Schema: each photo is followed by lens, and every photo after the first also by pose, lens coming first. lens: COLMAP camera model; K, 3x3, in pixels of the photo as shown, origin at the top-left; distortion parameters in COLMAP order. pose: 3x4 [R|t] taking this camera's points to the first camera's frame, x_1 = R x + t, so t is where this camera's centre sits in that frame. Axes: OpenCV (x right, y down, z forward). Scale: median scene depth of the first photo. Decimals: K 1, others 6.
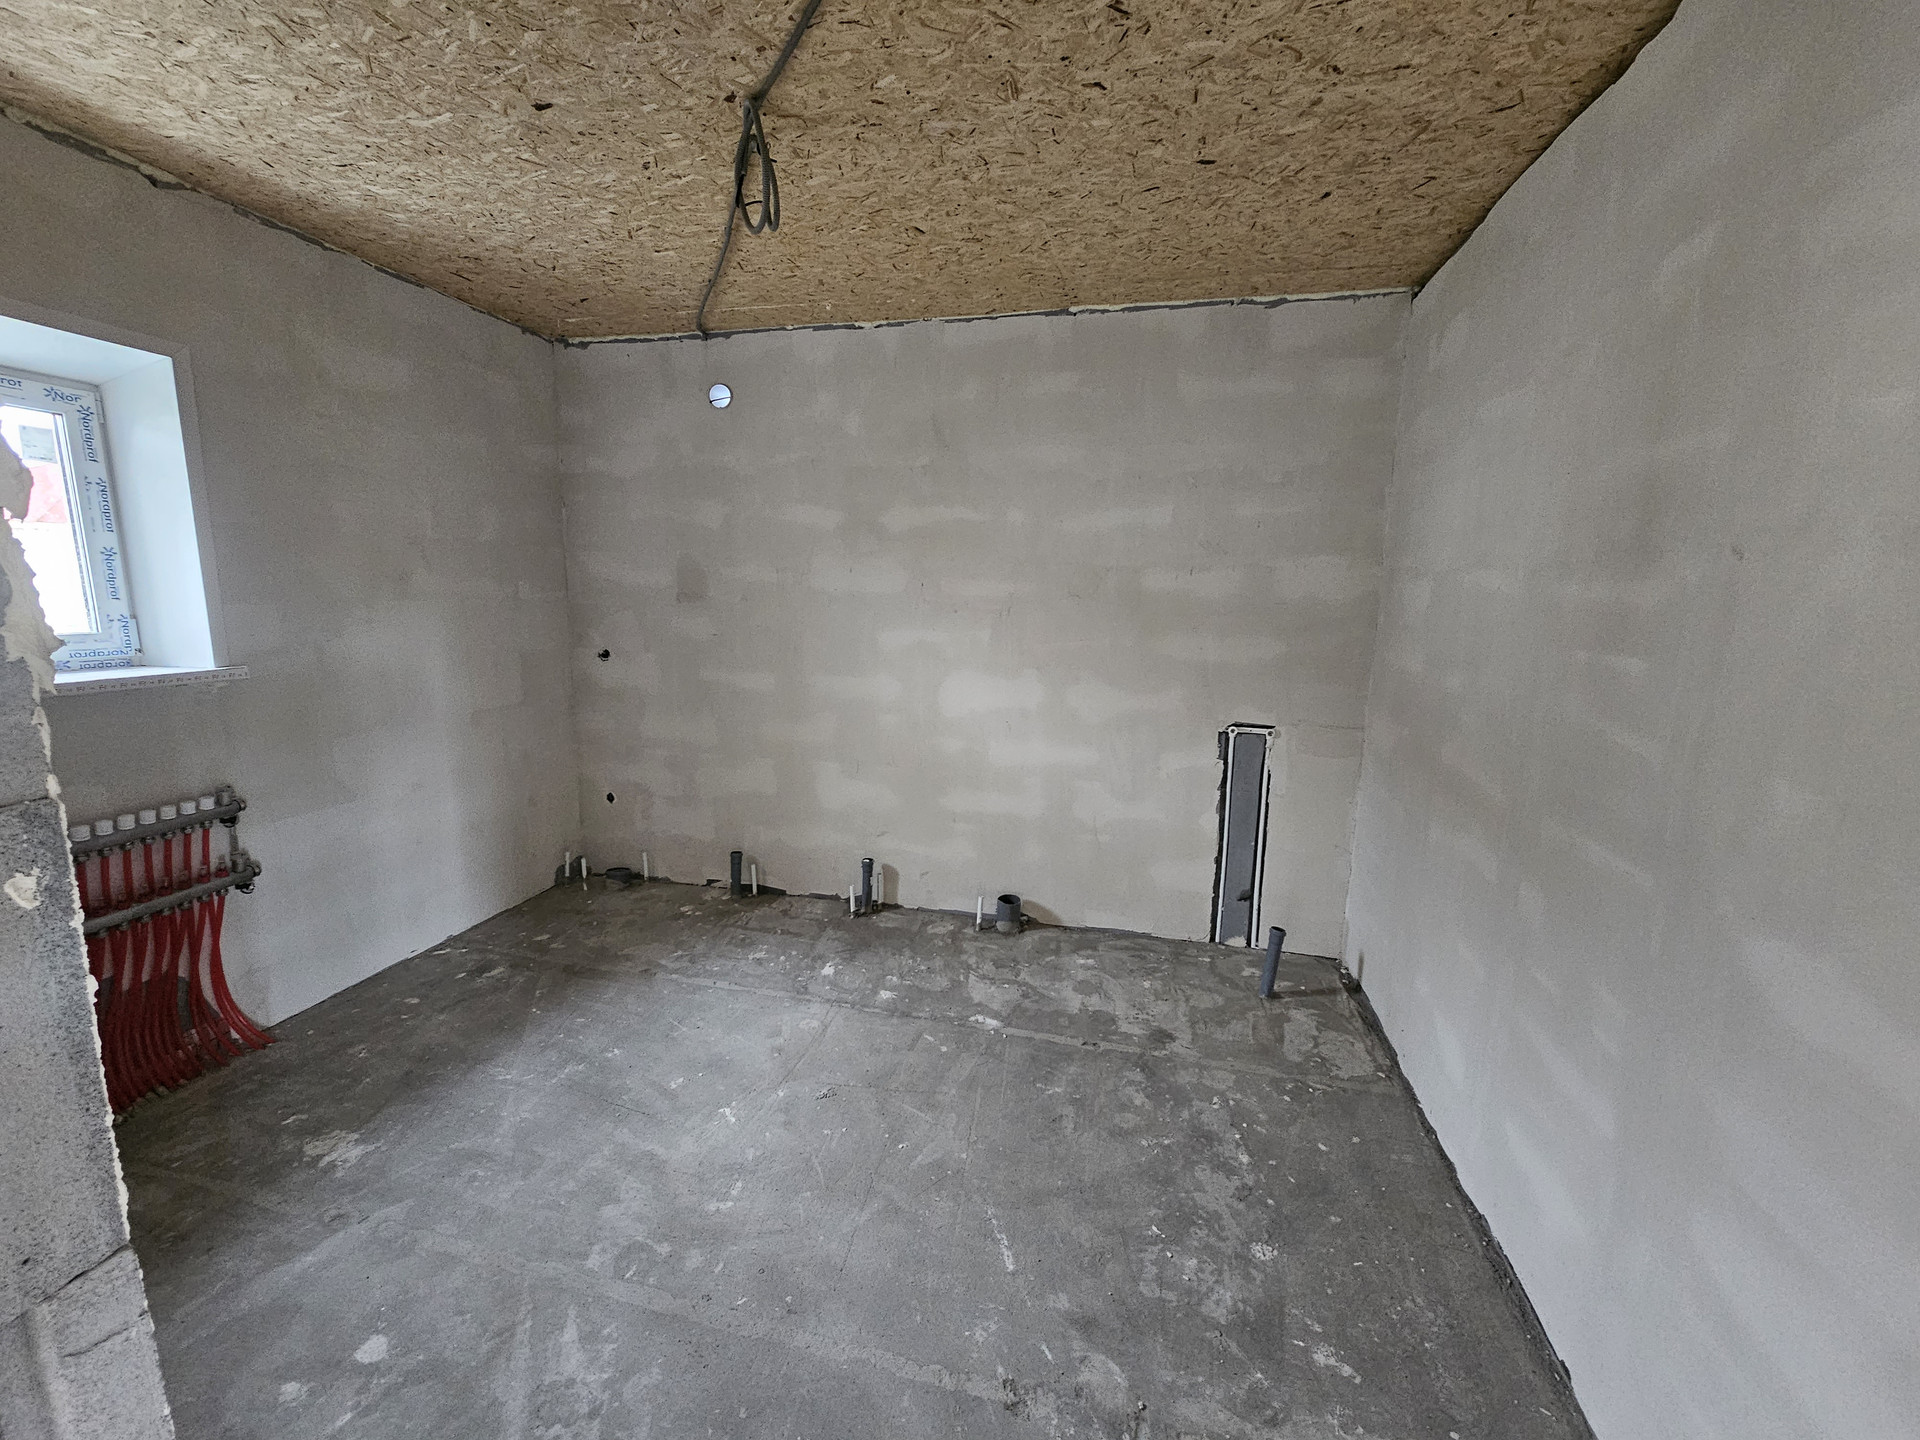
lens RADIAL K [[772.0, 0, 956.2], [0, 772.0, 710.2], [0, 0, 1]] dist [-0.000680, 0.000515]
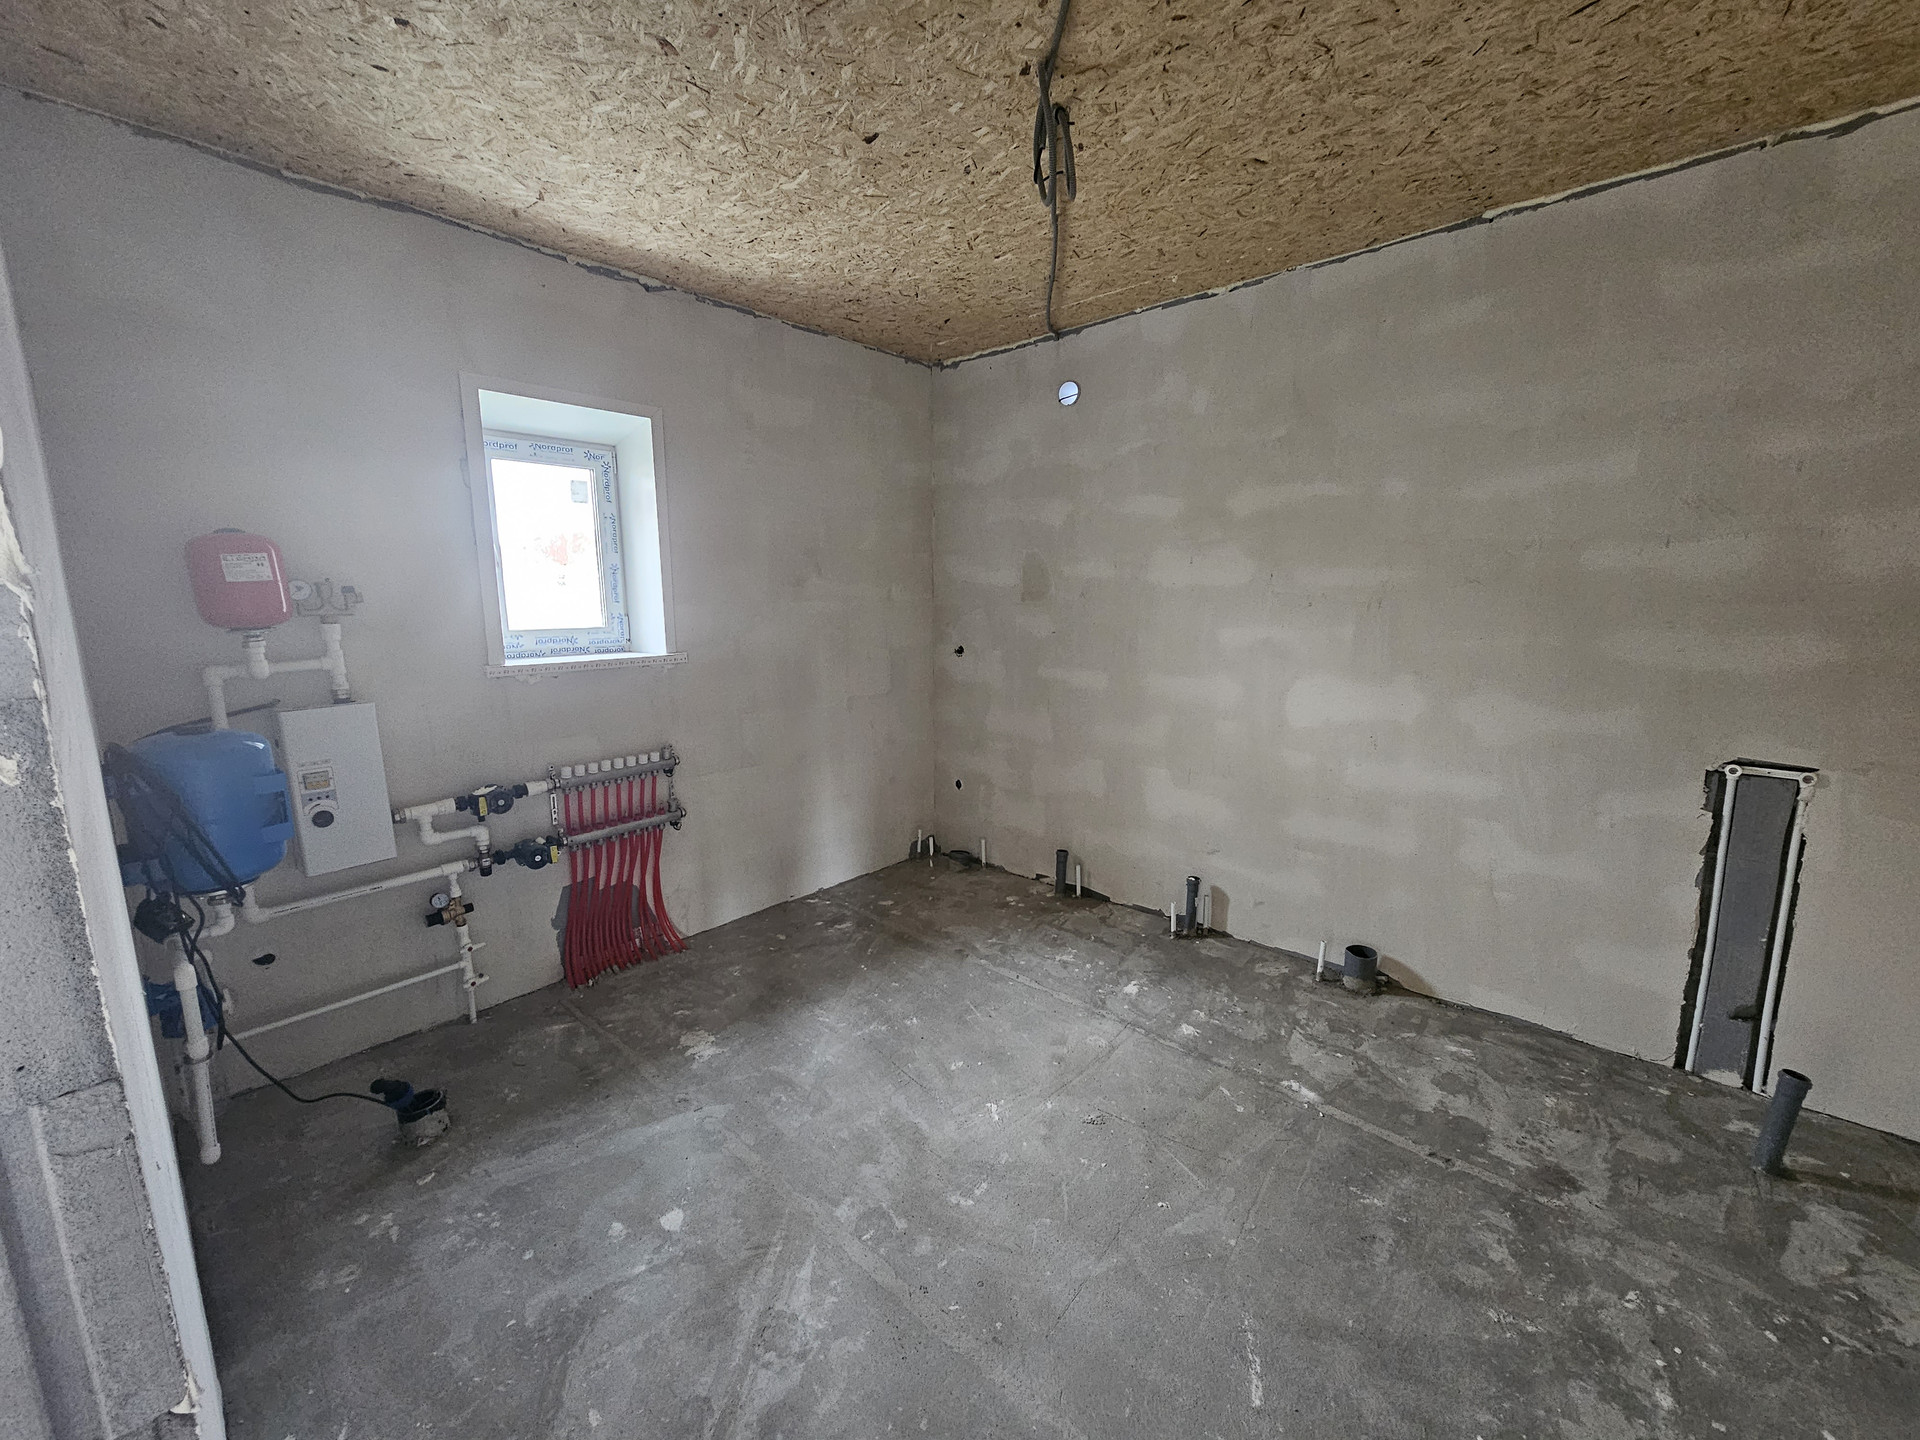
lens RADIAL K [[773.3, 0, 963.7], [0, 773.3, 712.0], [0, 0, 1]] dist [-0.001390, -0.001014]
pose [[0.879156, 0.050074, -0.473895, 0.088661], [-0.052710, 0.998580, 0.007728, 0.005905], [0.473609, 0.018185, 0.880547, 0.078082]]
